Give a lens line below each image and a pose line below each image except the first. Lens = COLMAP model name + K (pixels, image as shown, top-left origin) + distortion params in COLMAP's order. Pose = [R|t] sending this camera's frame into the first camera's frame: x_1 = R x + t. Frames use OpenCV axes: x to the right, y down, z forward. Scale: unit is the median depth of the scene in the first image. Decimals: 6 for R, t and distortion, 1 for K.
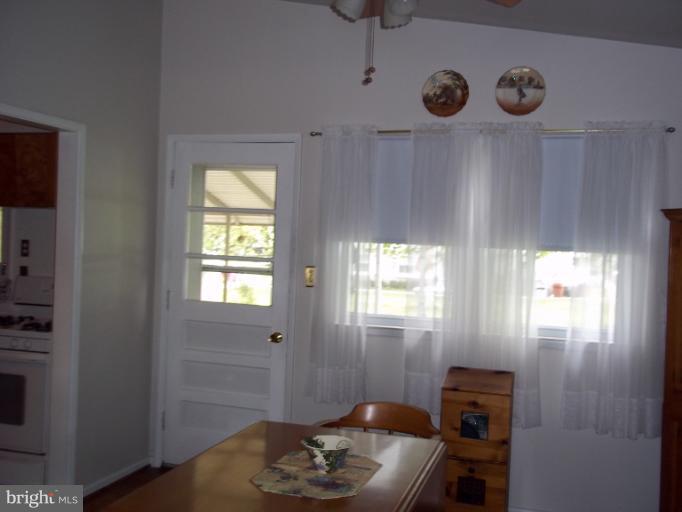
lens RADIAL K [[725.2, 0, 350.4], [0, 725.2, 255.0], [0, 0, 1]] dist [0.000302, 0.049817]
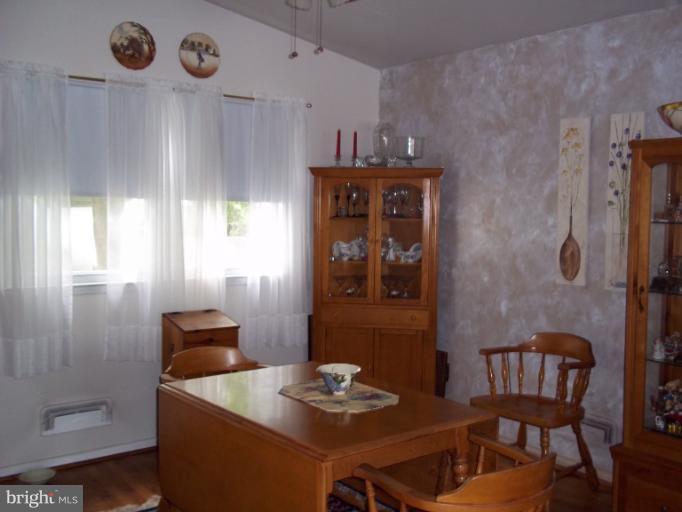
lens RADIAL K [[725.2, 0, 350.4], [0, 725.2, 255.0], [0, 0, 1]] dist [0.000302, 0.049817]
pose [[0.581218, -0.083300, 0.809473, -0.536841], [0.018024, 0.995821, 0.089535, -0.019706], [-0.813548, -0.037449, 0.580290, 0.164445]]
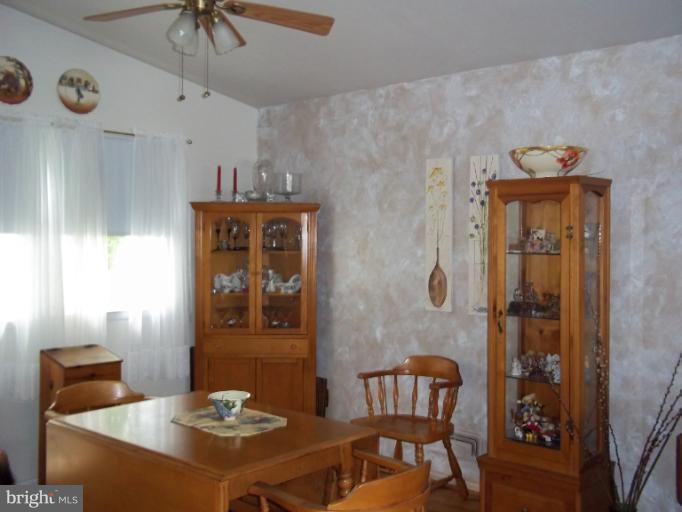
lens RADIAL K [[725.2, 0, 350.4], [0, 725.2, 255.0], [0, 0, 1]] dist [0.000302, 0.049817]
pose [[0.428619, -0.053866, 0.901878, -0.588118], [0.020055, 0.998542, 0.050108, -0.024506], [-0.903263, -0.003391, 0.429075, 0.149497]]
